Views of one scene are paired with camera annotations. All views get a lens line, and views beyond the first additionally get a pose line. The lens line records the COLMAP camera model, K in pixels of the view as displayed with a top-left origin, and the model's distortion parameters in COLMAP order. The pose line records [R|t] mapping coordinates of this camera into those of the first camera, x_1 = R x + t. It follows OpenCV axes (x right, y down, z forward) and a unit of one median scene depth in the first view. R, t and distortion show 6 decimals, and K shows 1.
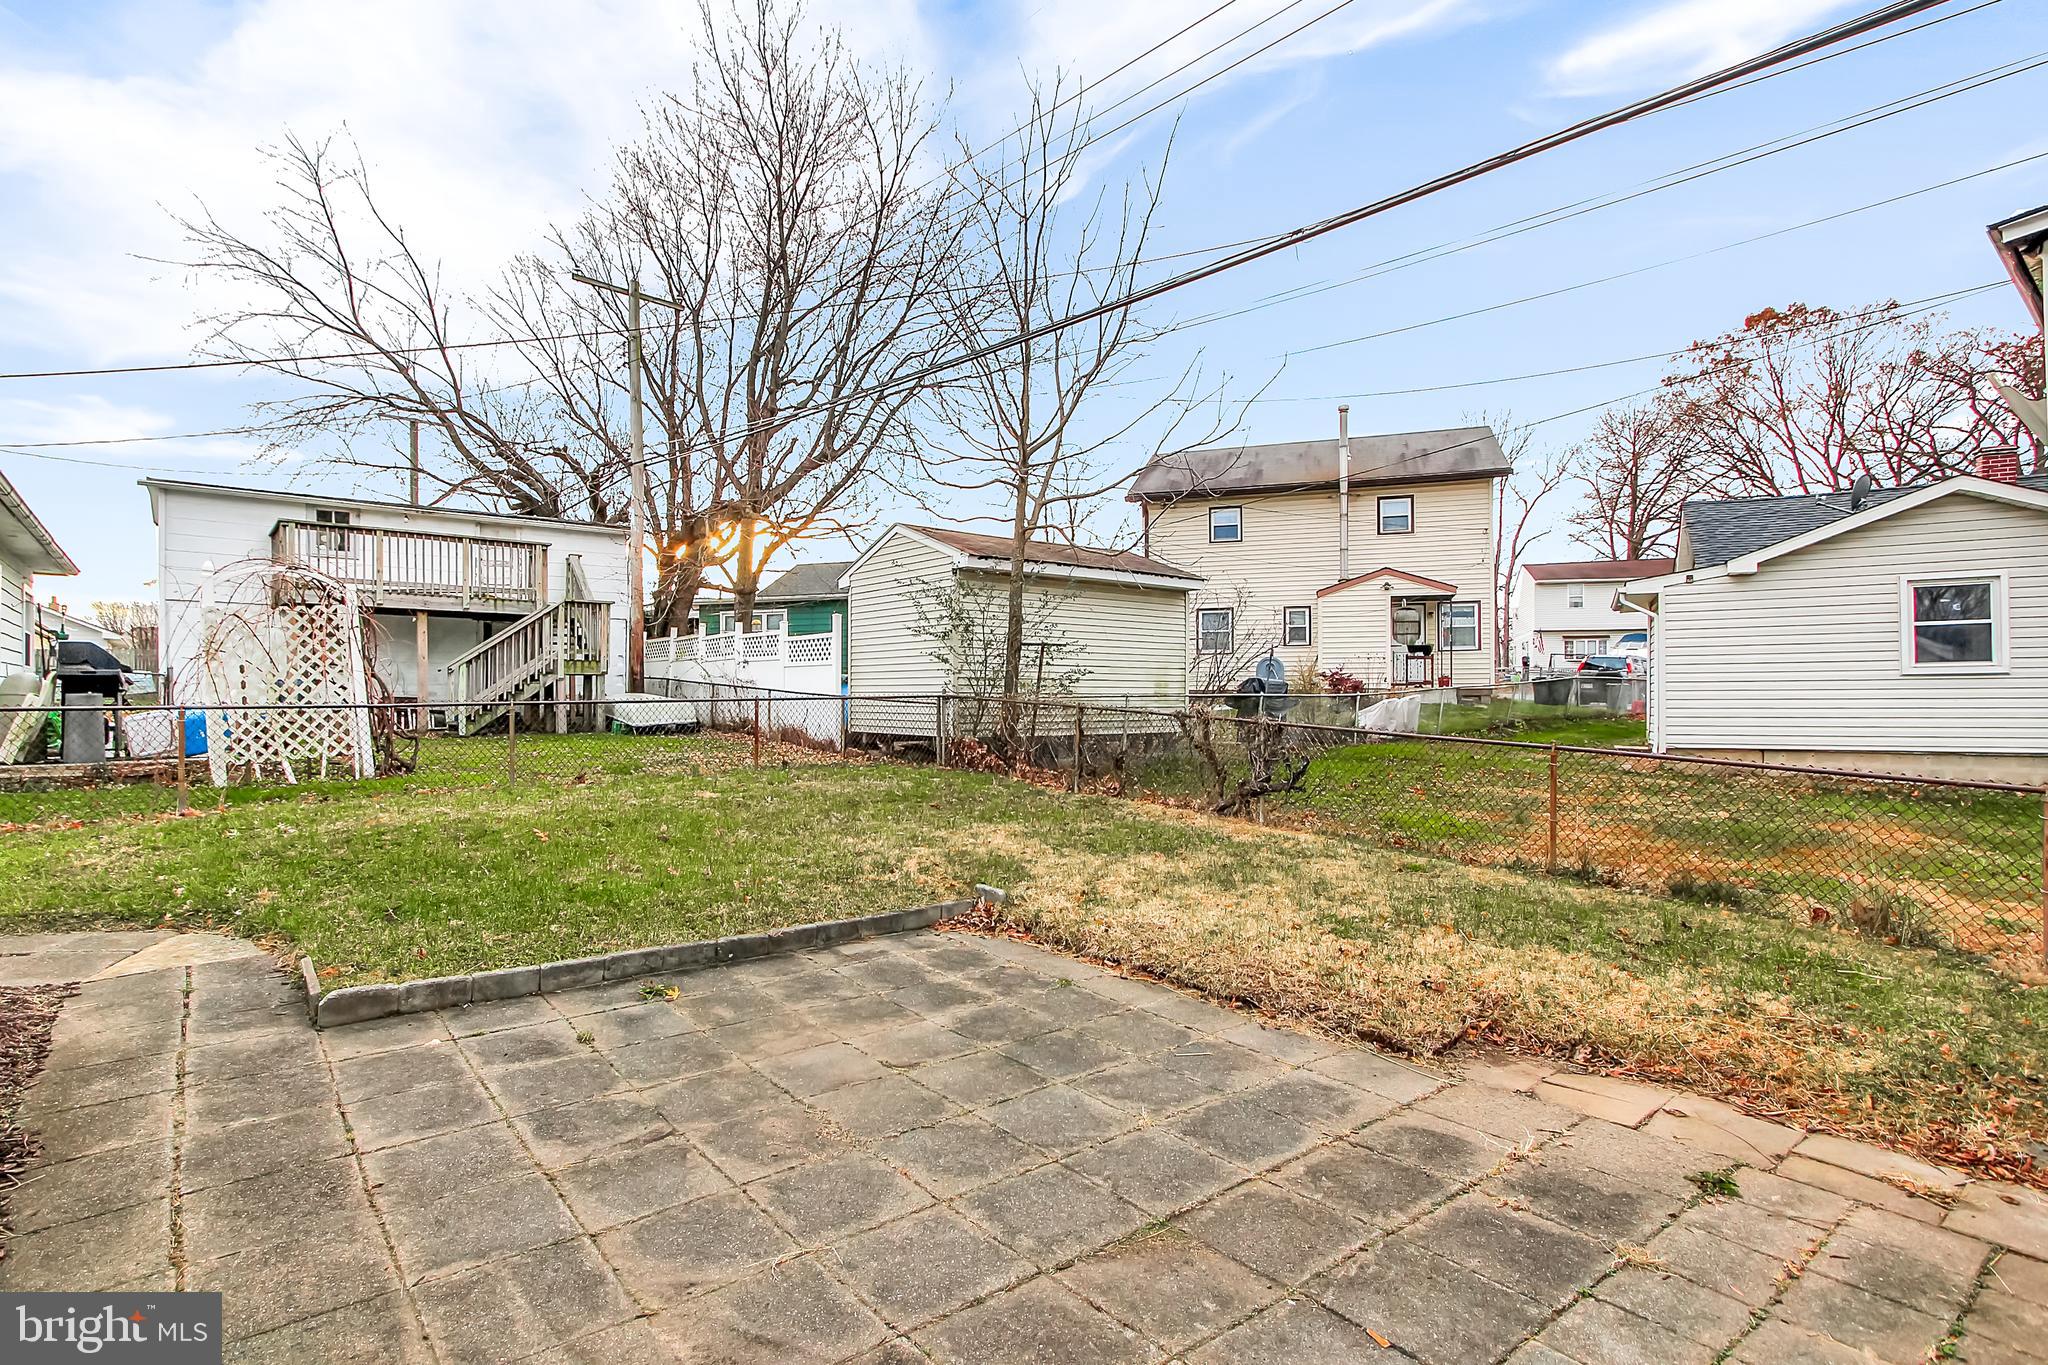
lens RADIAL K [[1041.8, 0, 1023.2], [0, 1041.8, 696.6], [0, 0, 1]] dist [0.000367, 0.000383]
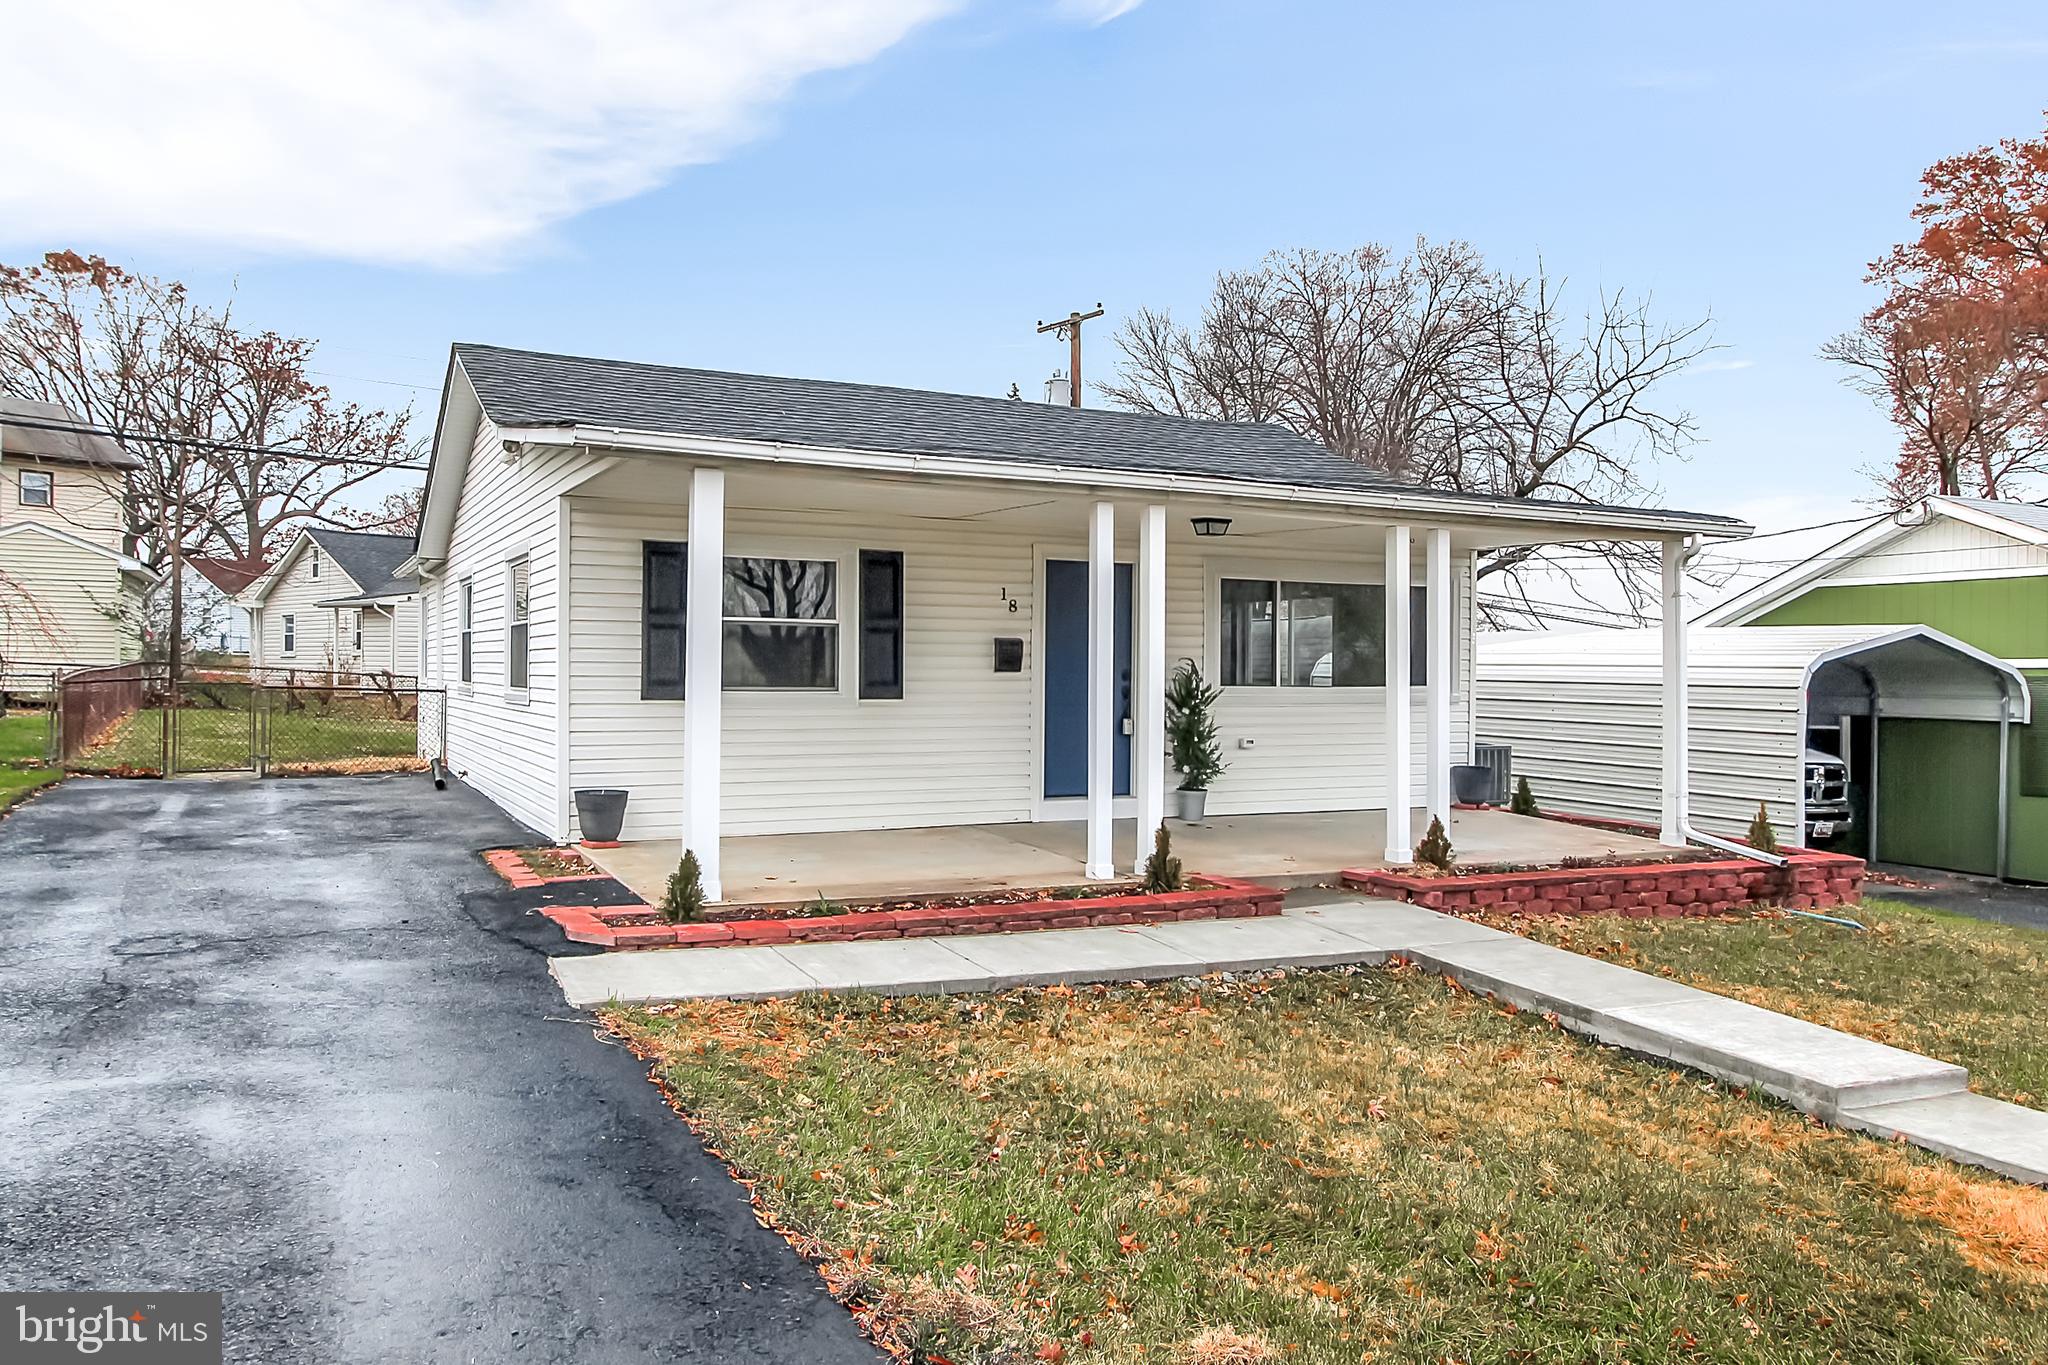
lens RADIAL K [[1531.4, 0, 1022.0], [0, 1531.4, 681.0], [0, 0, 1]] dist [-0.011119, 0.002106]
pose [[0.228734, 0.000290, 0.973489, -6.202262], [-0.018013, 0.999830, 0.003934, 0.001657], [-0.973322, -0.018435, 0.228700, -2.466809]]
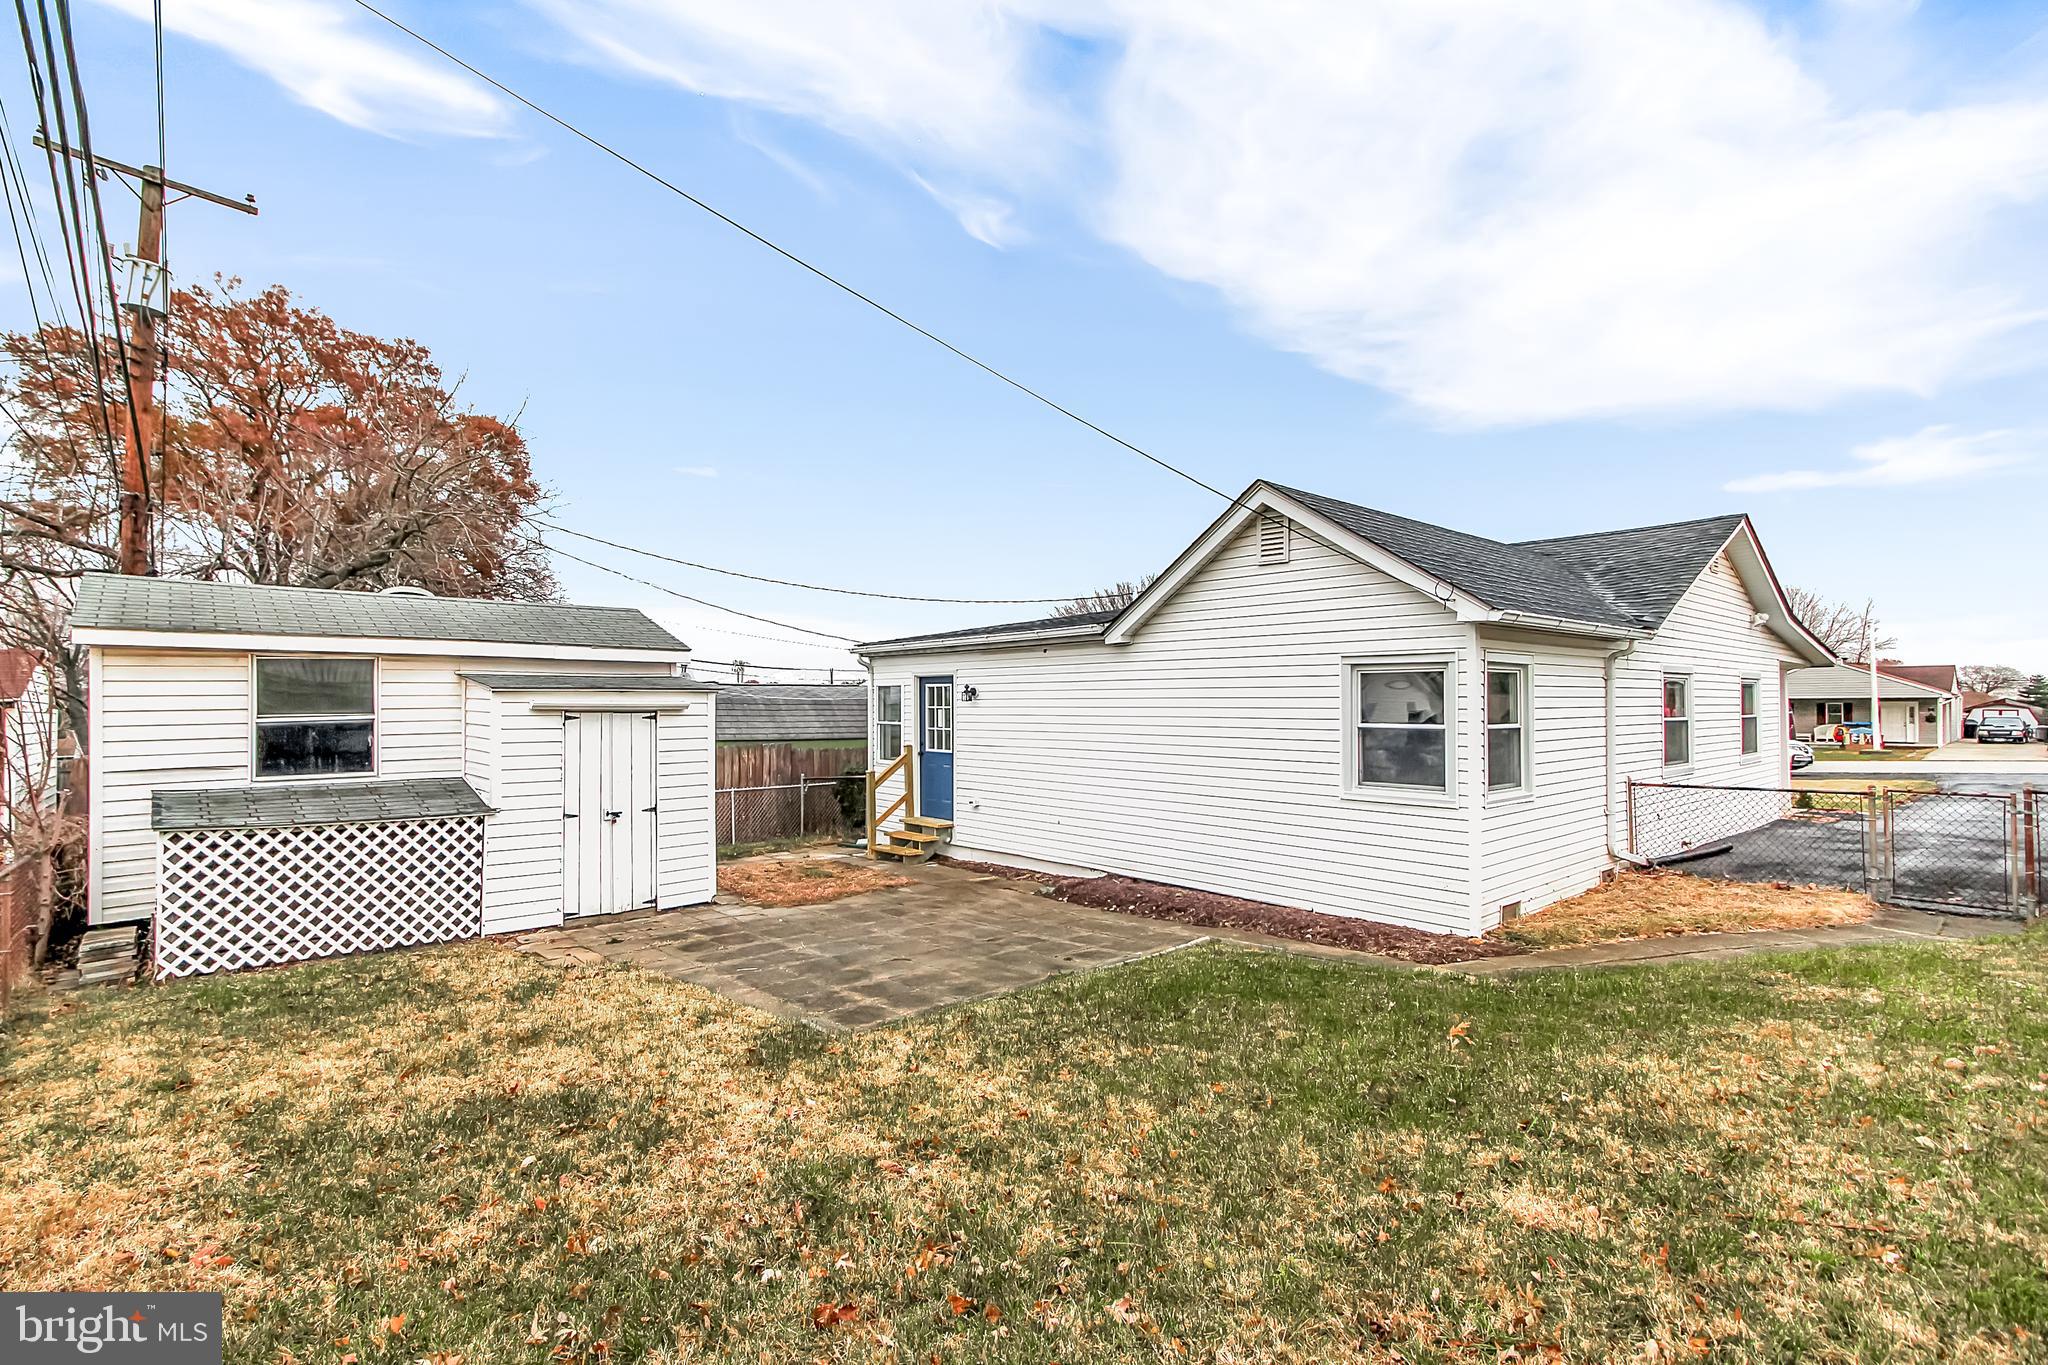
lens RADIAL K [[934.9, 0, 1005.9], [0, 934.9, 680.8], [0, 0, 1]] dist [-0.001996, 0.000051]
pose [[-0.999737, 0.006056, -0.022116, -0.289791], [0.006577, 0.999701, -0.023541, -0.147392], [0.021967, -0.023681, -0.999478, 2.891169]]
